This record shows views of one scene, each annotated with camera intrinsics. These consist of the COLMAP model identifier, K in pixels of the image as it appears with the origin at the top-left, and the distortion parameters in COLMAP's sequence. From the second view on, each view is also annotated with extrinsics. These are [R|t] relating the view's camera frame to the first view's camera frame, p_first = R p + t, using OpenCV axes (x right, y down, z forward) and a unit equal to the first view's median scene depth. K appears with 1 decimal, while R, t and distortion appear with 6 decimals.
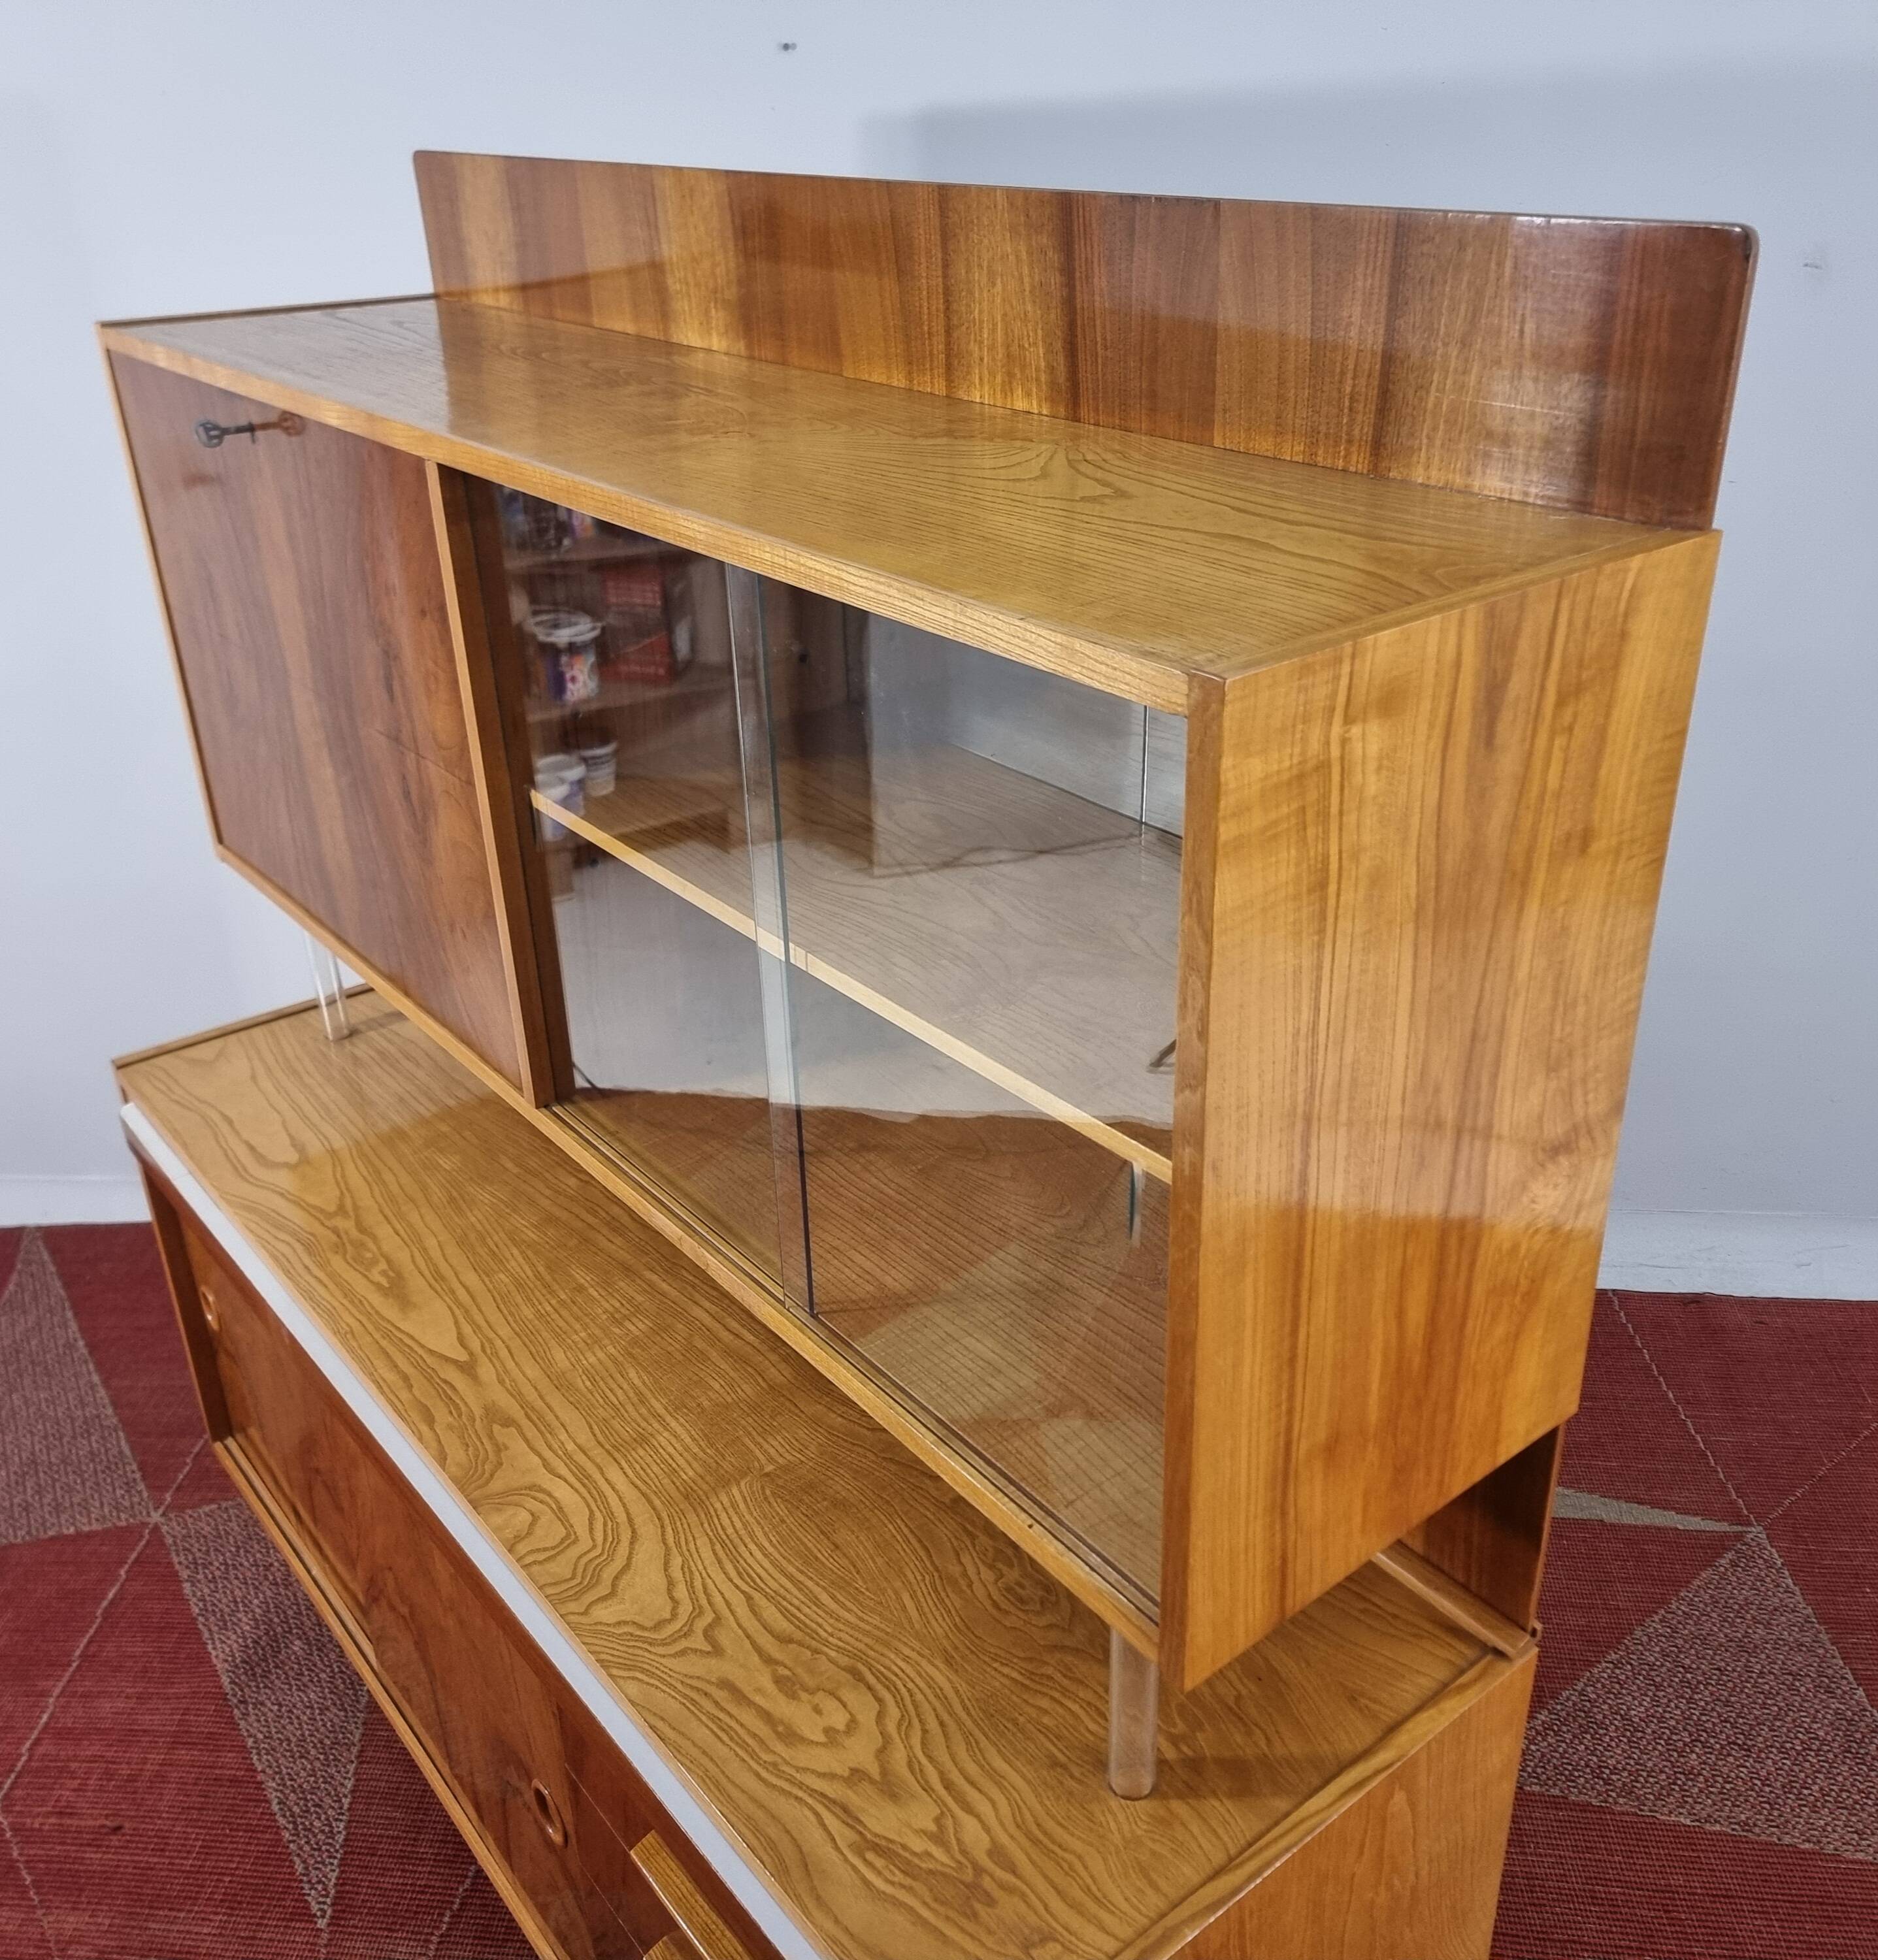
lens RADIAL K [[1805.5, 0, 949.8], [0, 1805.5, 986.9], [0, 0, 1]] dist [0.052247, 0.000000]
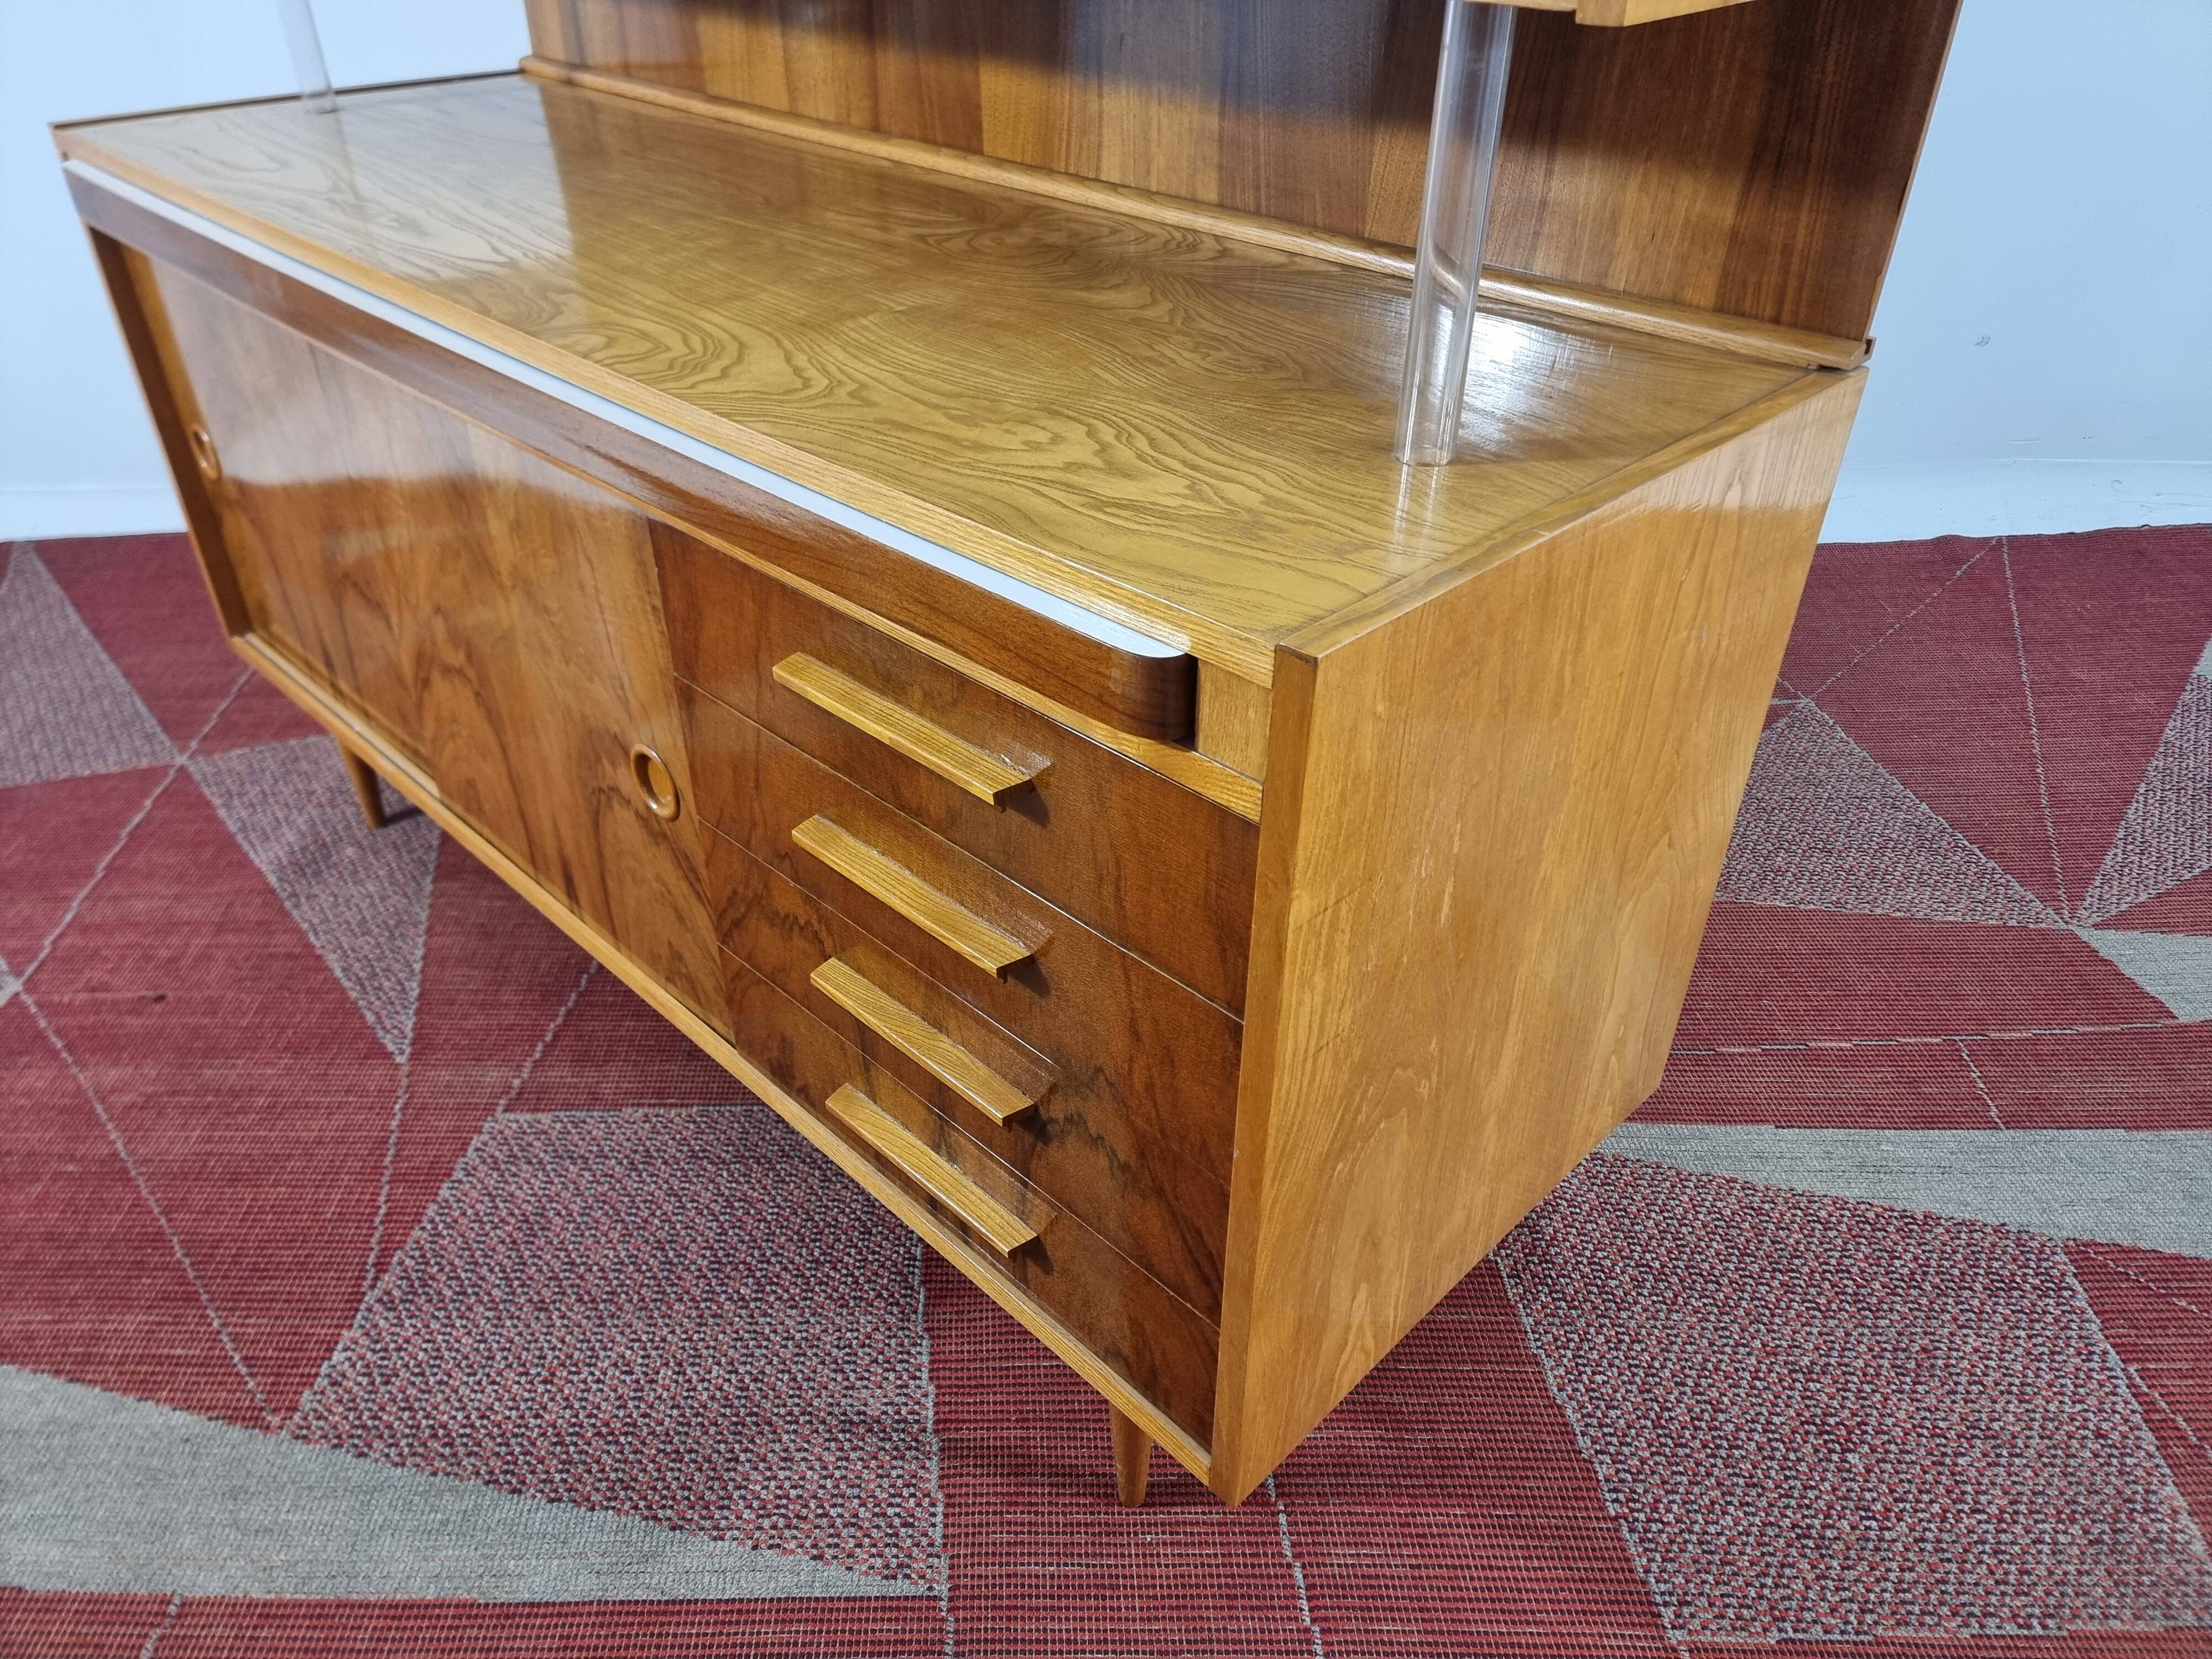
lens RADIAL K [[1525.0, 0, 1076.7], [0, 1525.0, 833.9], [0, 0, 1]] dist [0.074681, -0.049117]
pose [[0.994265, -0.042136, 0.098297, -0.068161], [0.029719, 0.991771, 0.124529, 0.286399], [-0.102735, -0.120894, 0.987335, 0.192407]]
